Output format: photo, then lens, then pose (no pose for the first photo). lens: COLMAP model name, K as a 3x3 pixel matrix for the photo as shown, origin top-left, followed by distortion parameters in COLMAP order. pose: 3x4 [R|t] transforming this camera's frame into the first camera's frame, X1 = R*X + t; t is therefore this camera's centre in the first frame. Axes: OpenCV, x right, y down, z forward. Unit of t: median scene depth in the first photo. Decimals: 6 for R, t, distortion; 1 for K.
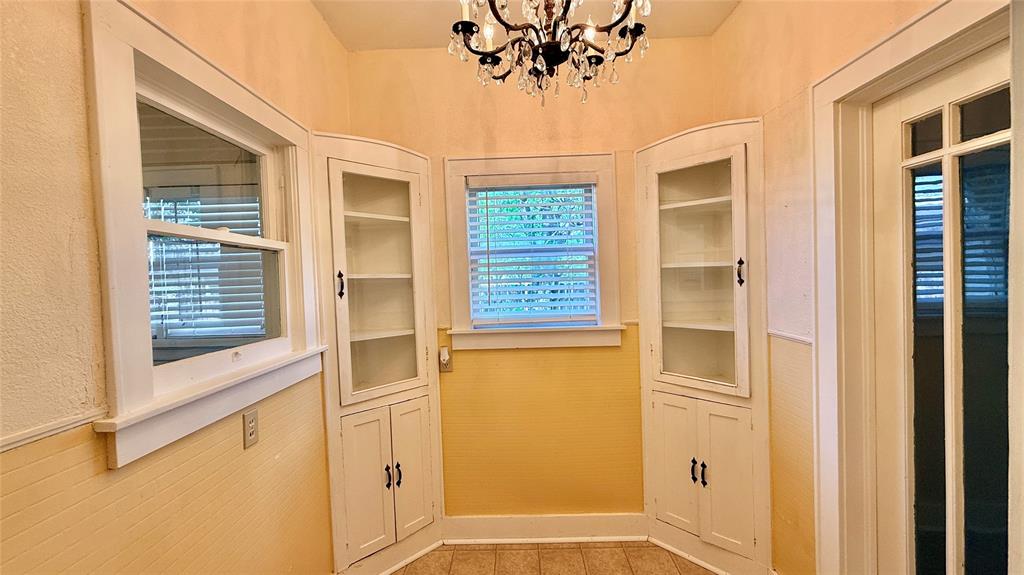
lens RADIAL K [[406.1, 0, 509.0], [0, 406.1, 286.6], [0, 0, 1]] dist [-0.001998, -0.000037]
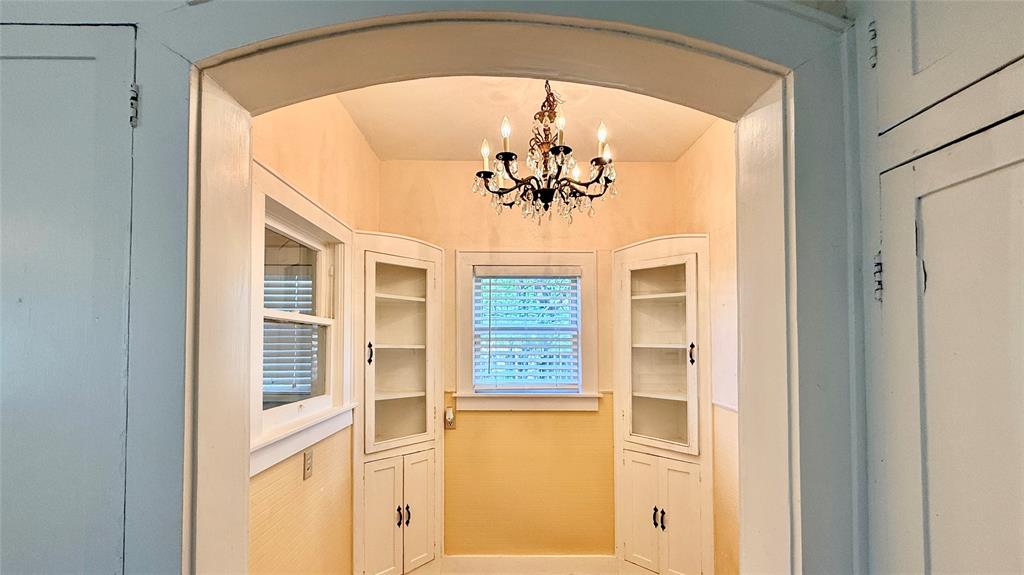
lens RADIAL K [[408.5, 0, 509.5], [0, 408.5, 332.4], [0, 0, 1]] dist [0.000022, 0.000035]
pose [[0.999048, 0.034207, 0.027060, -0.027016], [-0.032838, 0.998235, -0.049488, -0.018219], [-0.028705, 0.048553, 0.998408, -0.221219]]
